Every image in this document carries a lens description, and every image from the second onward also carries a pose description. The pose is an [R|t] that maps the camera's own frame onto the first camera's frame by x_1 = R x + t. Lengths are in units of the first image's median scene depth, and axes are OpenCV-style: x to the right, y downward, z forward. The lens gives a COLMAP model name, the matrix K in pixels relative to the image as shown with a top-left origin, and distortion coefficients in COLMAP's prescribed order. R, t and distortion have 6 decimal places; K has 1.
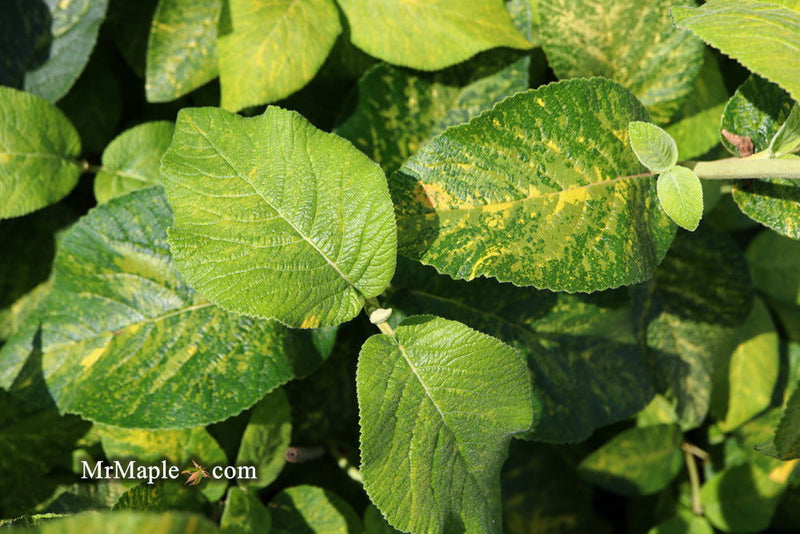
lens RADIAL K [[776.1, 0, 399.2], [0, 776.1, 267.5], [0, 0, 1]] dist [0.000415, 0.006590]
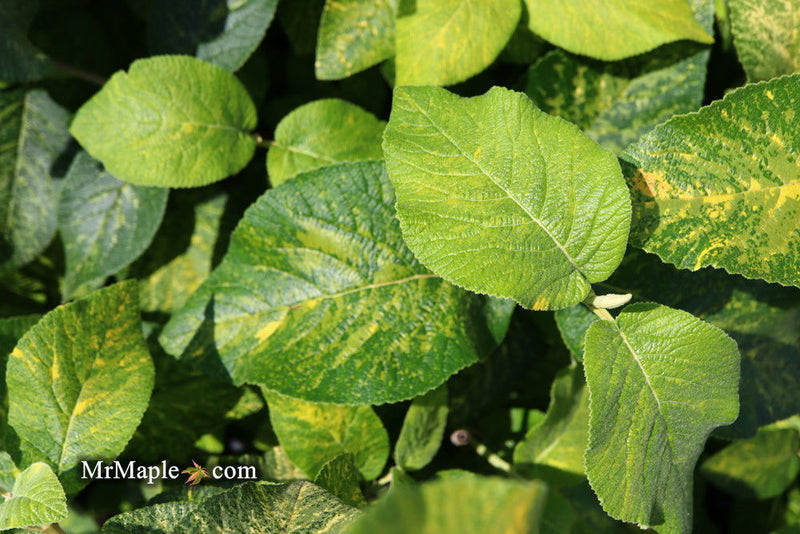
lens RADIAL K [[776.1, 0, 398.2], [0, 776.1, 267.8], [0, 0, 1]] dist [0.000415, 0.006590]
pose [[0.998636, 0.049725, -0.015927, -0.215865], [-0.049624, 0.998746, 0.006657, 0.020120], [0.016238, -0.005858, 0.999851, -0.001404]]
